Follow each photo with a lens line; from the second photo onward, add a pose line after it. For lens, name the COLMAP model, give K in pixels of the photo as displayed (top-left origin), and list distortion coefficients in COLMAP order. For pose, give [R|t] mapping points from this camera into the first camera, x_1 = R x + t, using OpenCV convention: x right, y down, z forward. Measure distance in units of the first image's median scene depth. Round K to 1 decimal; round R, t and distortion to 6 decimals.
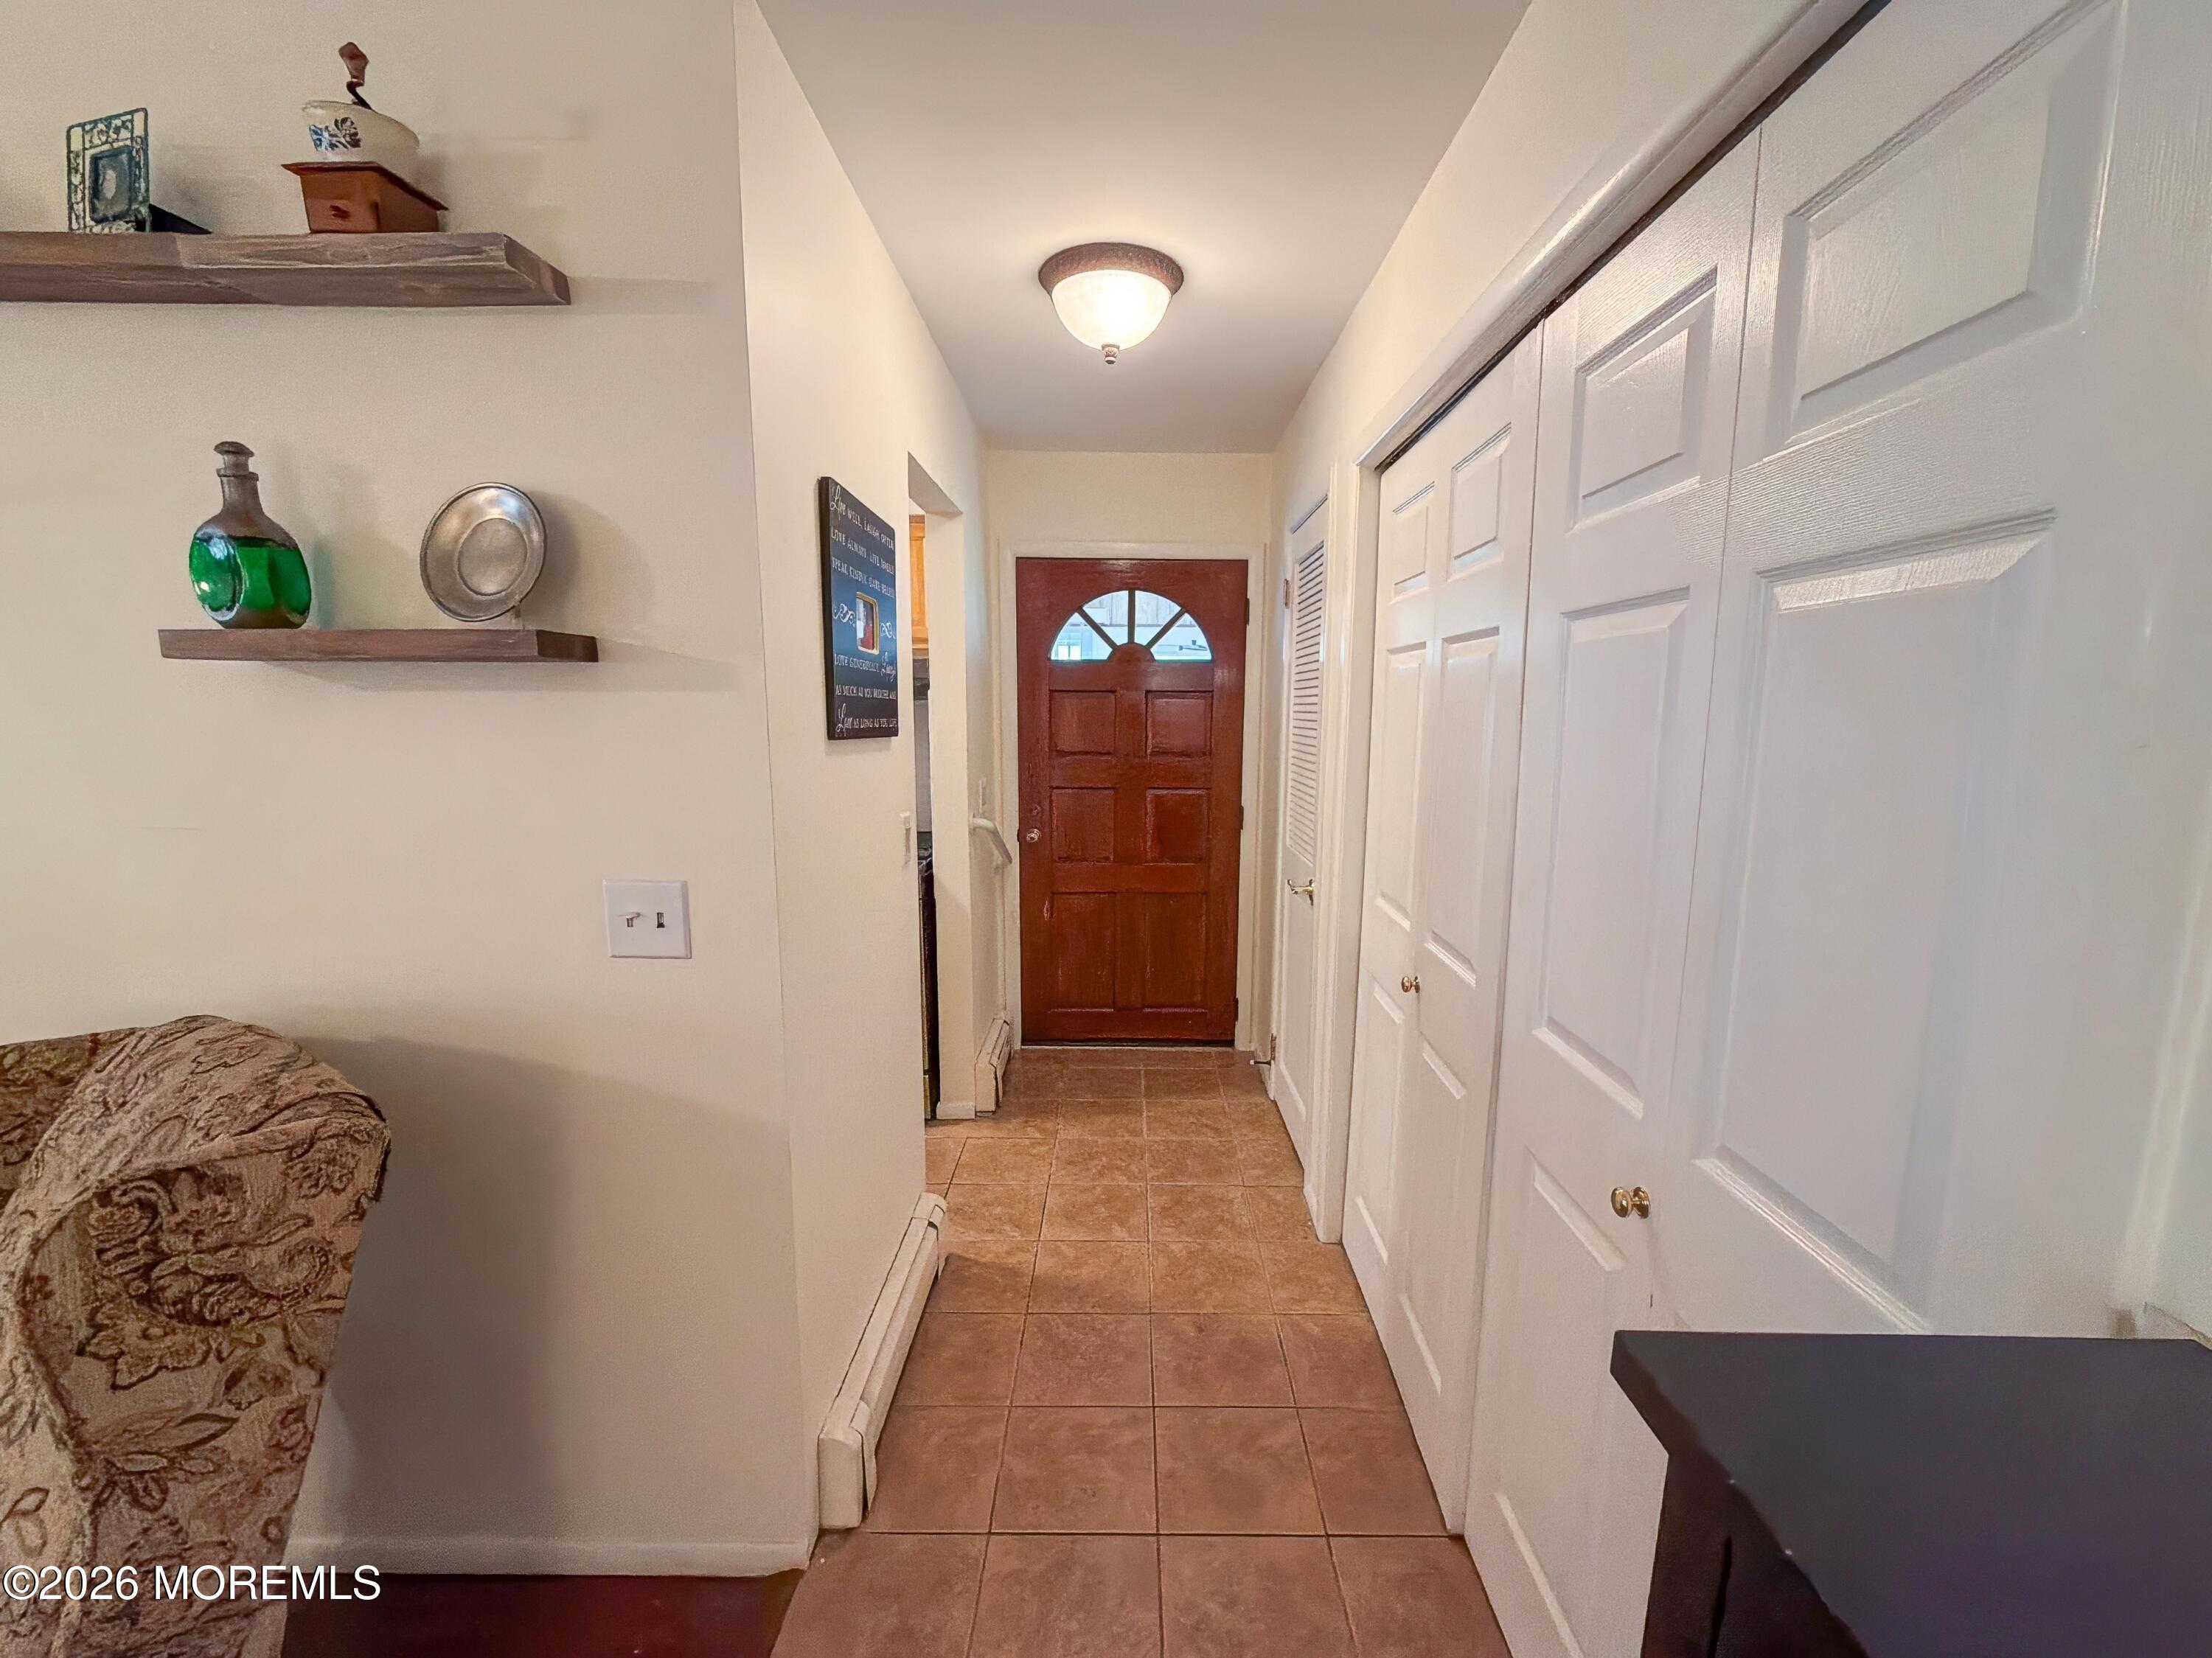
lens RADIAL K [[888.8, 0, 1110.6], [0, 888.8, 823.8], [0, 0, 1]] dist [0.000701, 0.000341]
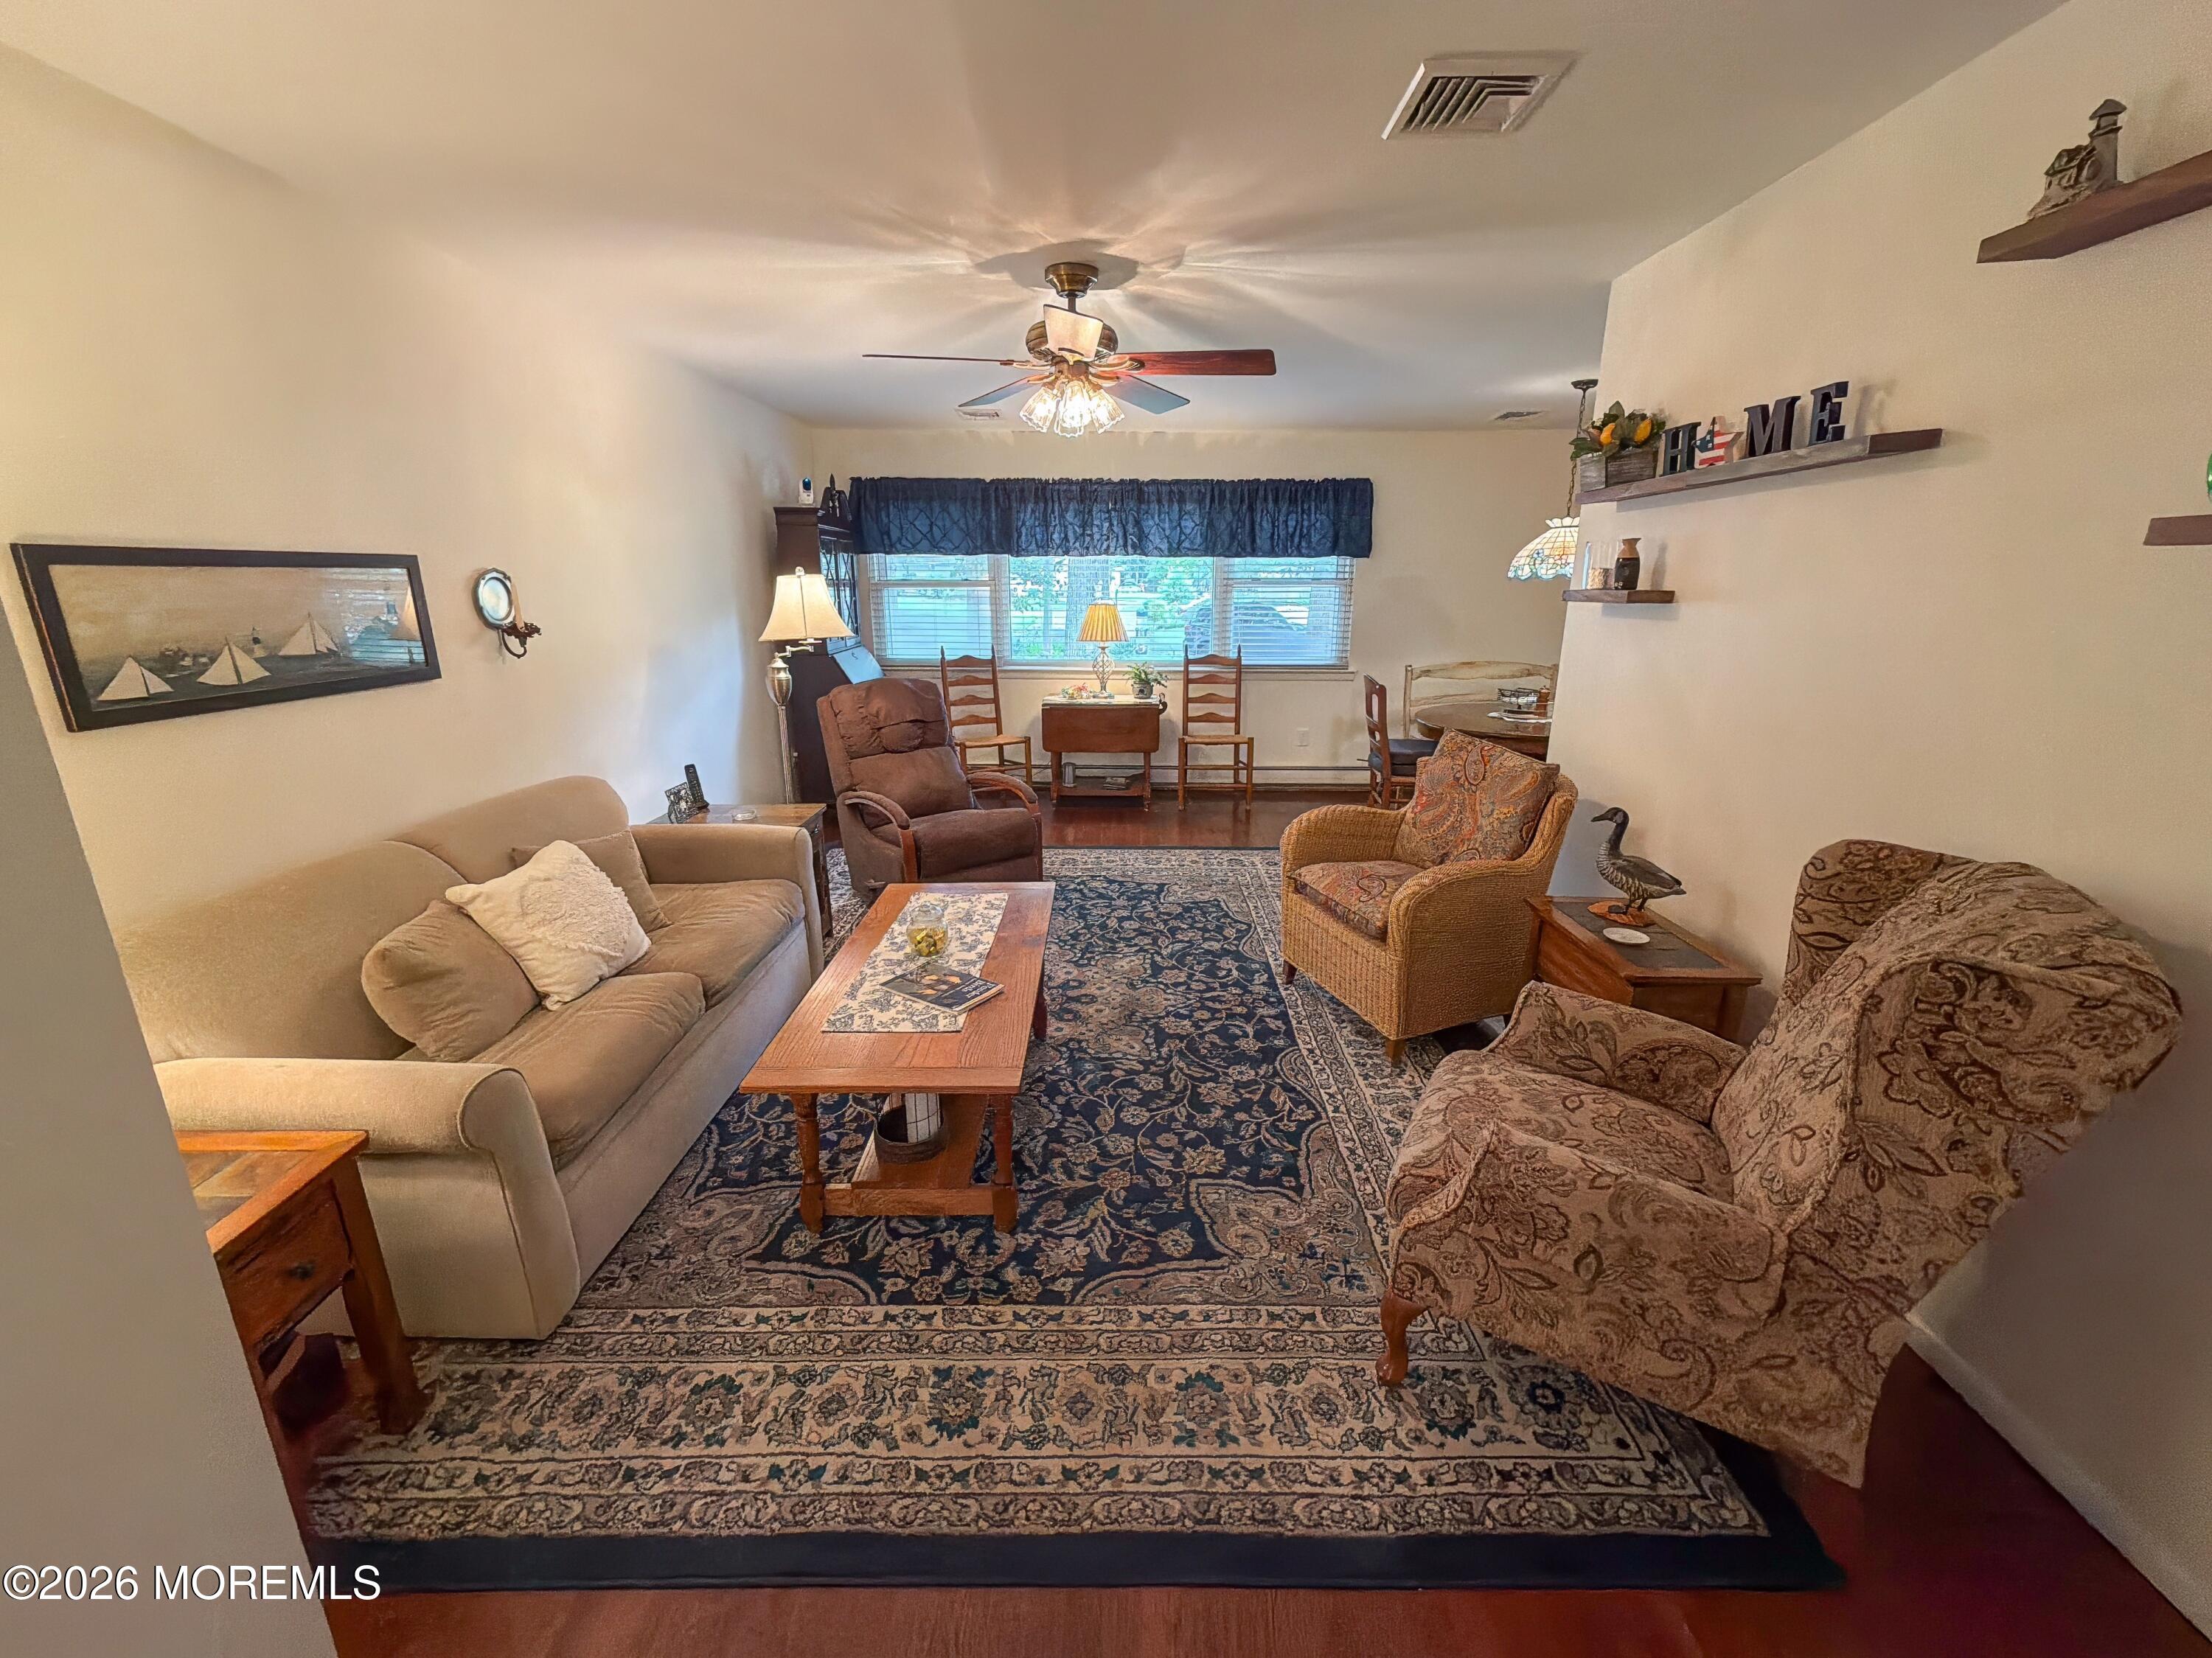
lens RADIAL K [[888.8, 0, 1114.4], [0, 888.8, 835.8], [0, 0, 1]] dist [0.000701, 0.000341]
pose [[-0.000669, 0.272078, -0.962275, 0.098769], [-0.142485, 0.952431, 0.269393, 0.044096], [0.989797, 0.137290, 0.038130, -0.277354]]
